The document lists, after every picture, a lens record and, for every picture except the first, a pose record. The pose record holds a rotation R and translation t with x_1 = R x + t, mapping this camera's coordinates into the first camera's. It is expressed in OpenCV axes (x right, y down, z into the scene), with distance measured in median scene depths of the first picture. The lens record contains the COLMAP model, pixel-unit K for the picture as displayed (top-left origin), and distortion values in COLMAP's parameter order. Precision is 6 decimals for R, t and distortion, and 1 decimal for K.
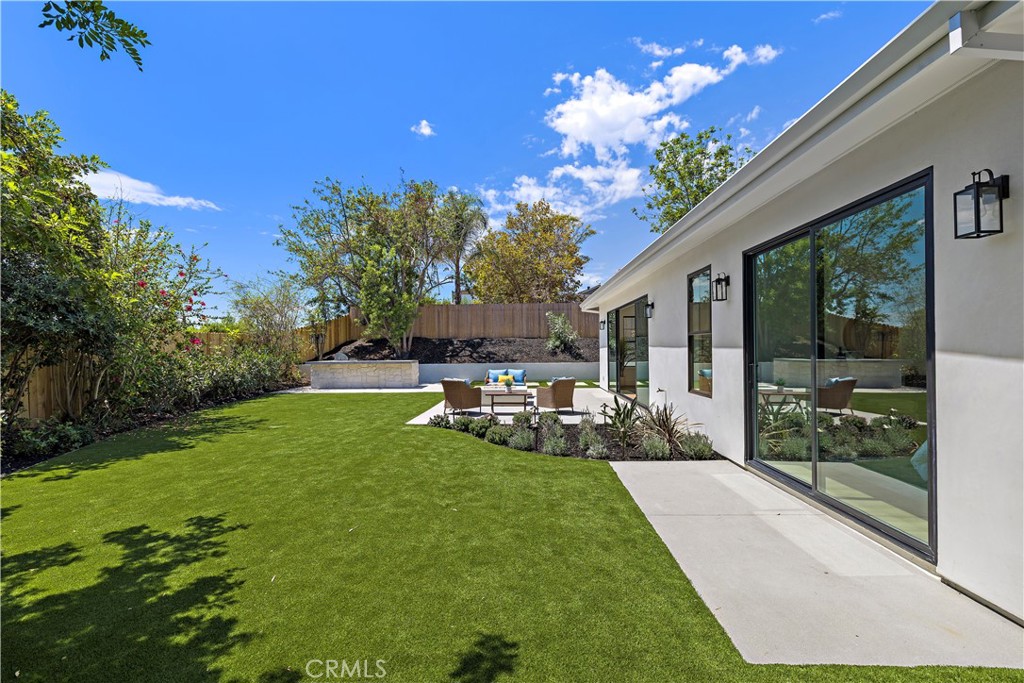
lens RADIAL K [[443.0, 0, 529.3], [0, 443.0, 345.2], [0, 0, 1]] dist [0.006967, -0.000051]
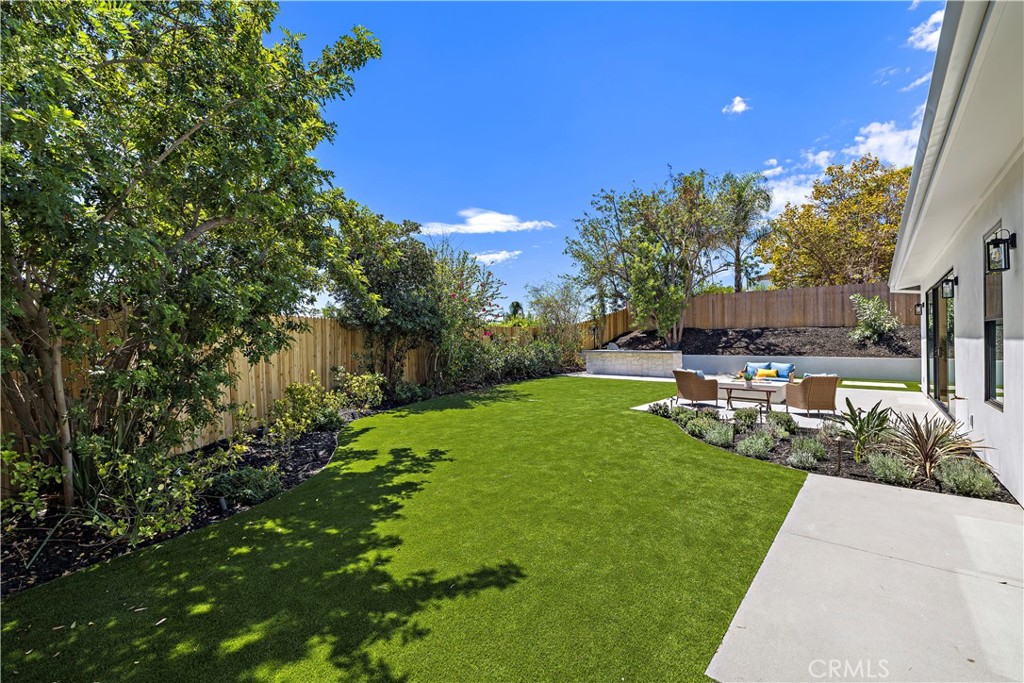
lens RADIAL K [[443.0, 0, 539.0], [0, 443.0, 333.3], [0, 0, 1]] dist [0.006967, -0.000051]
pose [[0.787186, -0.005787, -0.616688, 0.172260], [0.001882, 0.999974, -0.006981, 0.000887], [0.616712, 0.004335, 0.787177, 0.009952]]
